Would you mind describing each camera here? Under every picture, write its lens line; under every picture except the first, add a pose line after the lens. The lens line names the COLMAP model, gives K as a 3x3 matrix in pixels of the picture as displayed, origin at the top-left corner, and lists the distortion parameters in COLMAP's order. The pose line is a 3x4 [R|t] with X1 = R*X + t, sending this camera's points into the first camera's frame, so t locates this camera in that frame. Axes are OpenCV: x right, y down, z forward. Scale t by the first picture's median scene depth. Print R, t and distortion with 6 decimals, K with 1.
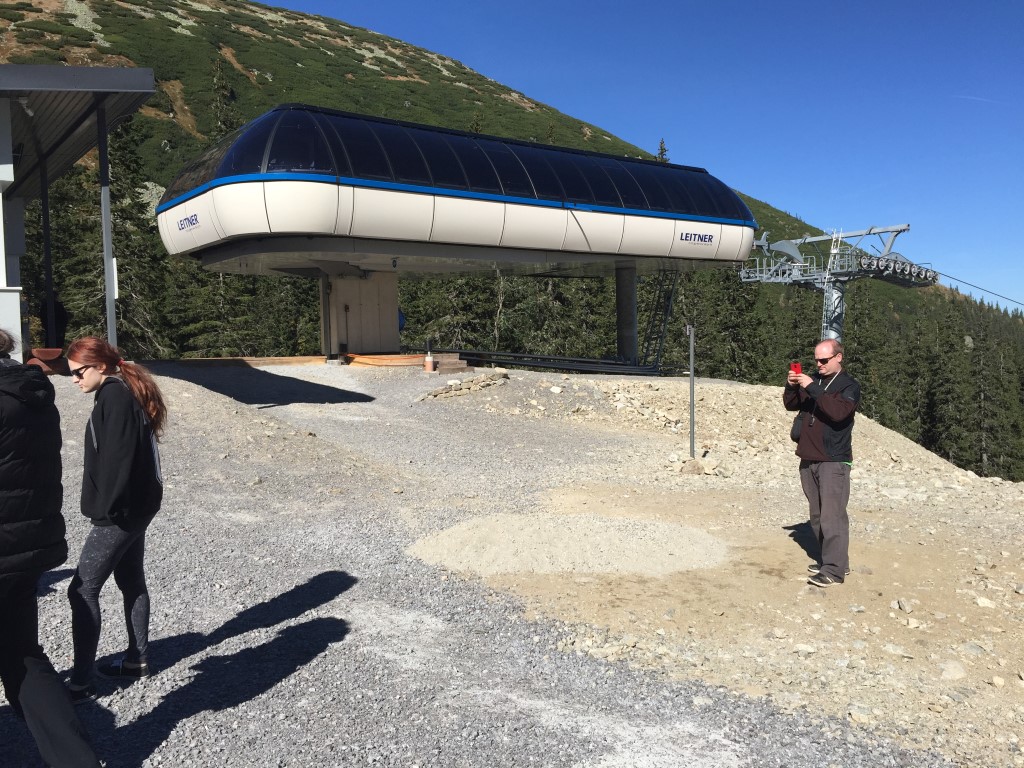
lens RADIAL K [[872.9, 0, 511.7], [0, 872.9, 382.3], [0, 0, 1]] dist [0.081729, -0.106240]
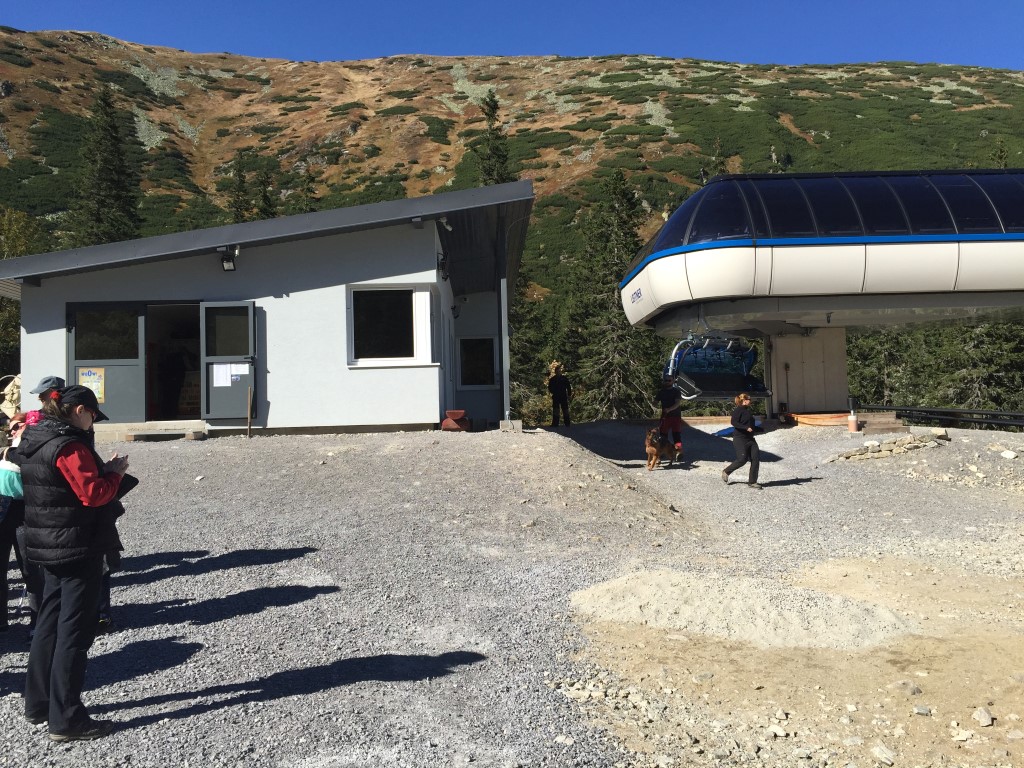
lens RADIAL K [[872.9, 0, 512.6], [0, 872.9, 380.0], [0, 0, 1]] dist [0.081729, -0.106240]
pose [[0.813318, -0.025035, -0.581281, 0.087999], [-0.014899, 0.997850, -0.063823, -0.000773], [0.581629, 0.060569, 0.811196, 0.007449]]
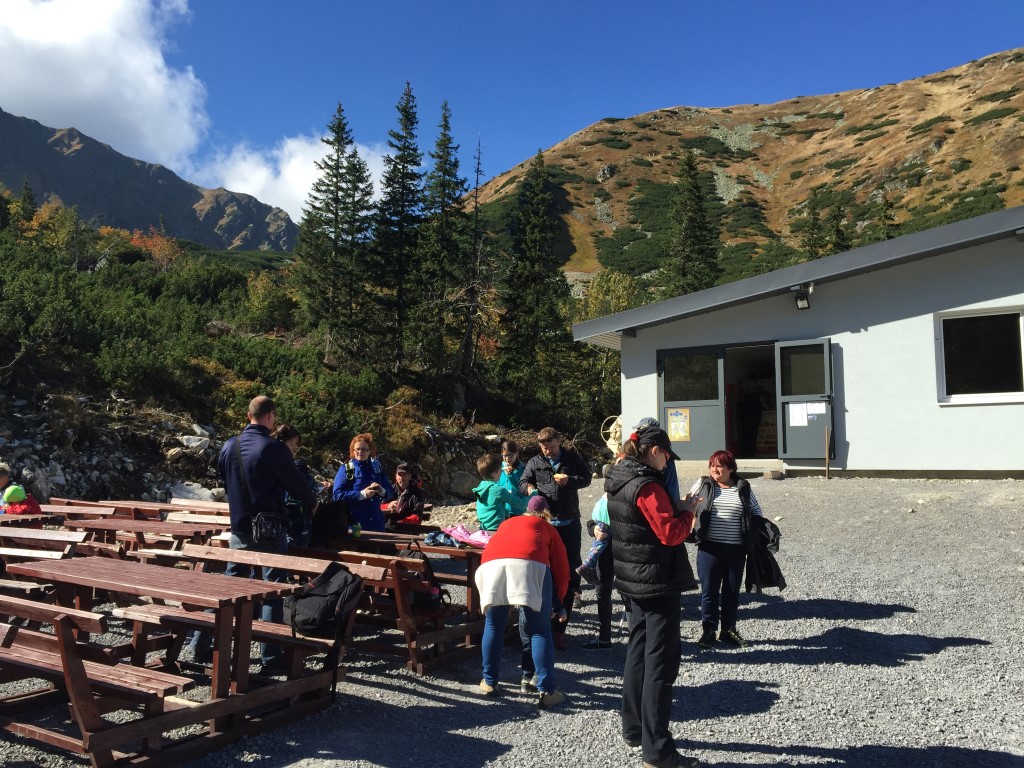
lens RADIAL K [[872.9, 0, 513.3], [0, 872.9, 376.0], [0, 0, 1]] dist [0.081729, -0.106240]
pose [[0.312012, -0.074567, -0.947147, 0.083186], [-0.044633, 0.994664, -0.093011, -0.001348], [0.949029, 0.071294, 0.307019, 0.011247]]
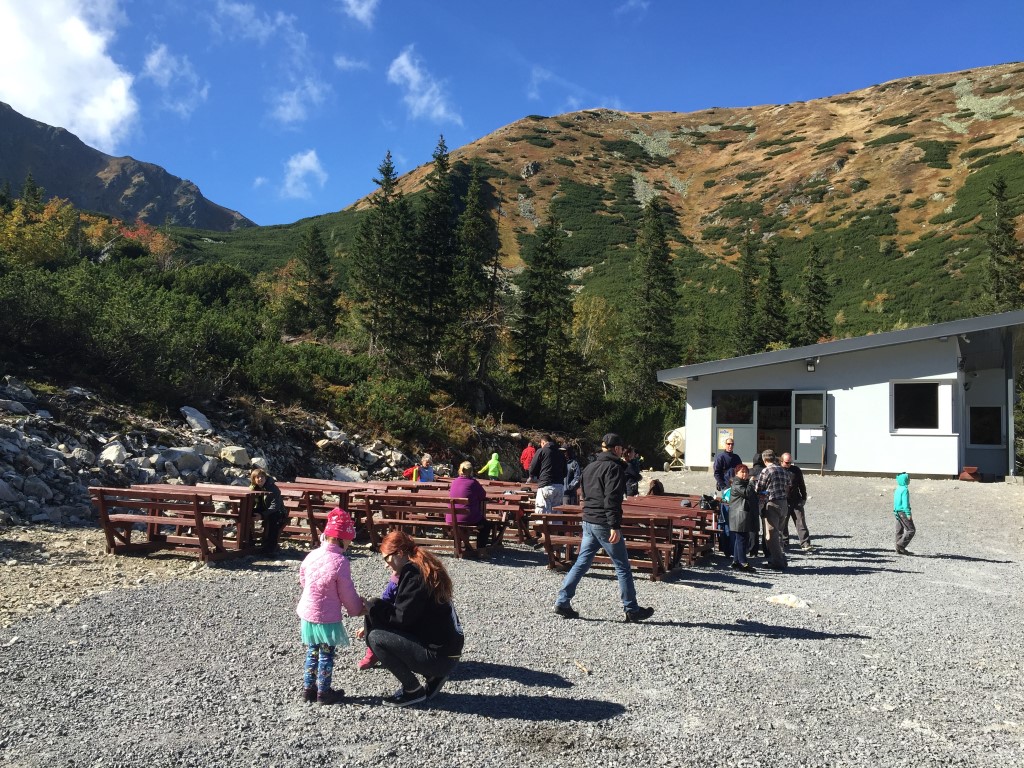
lens RADIAL K [[872.9, 0, 507.7], [0, 872.9, 393.5], [0, 0, 1]] dist [0.081729, -0.106240]
pose [[0.409808, -0.029750, -0.911687, 0.247320], [-0.073912, 0.995099, -0.065696, 0.000716], [0.909172, 0.094307, 0.405600, -0.207262]]
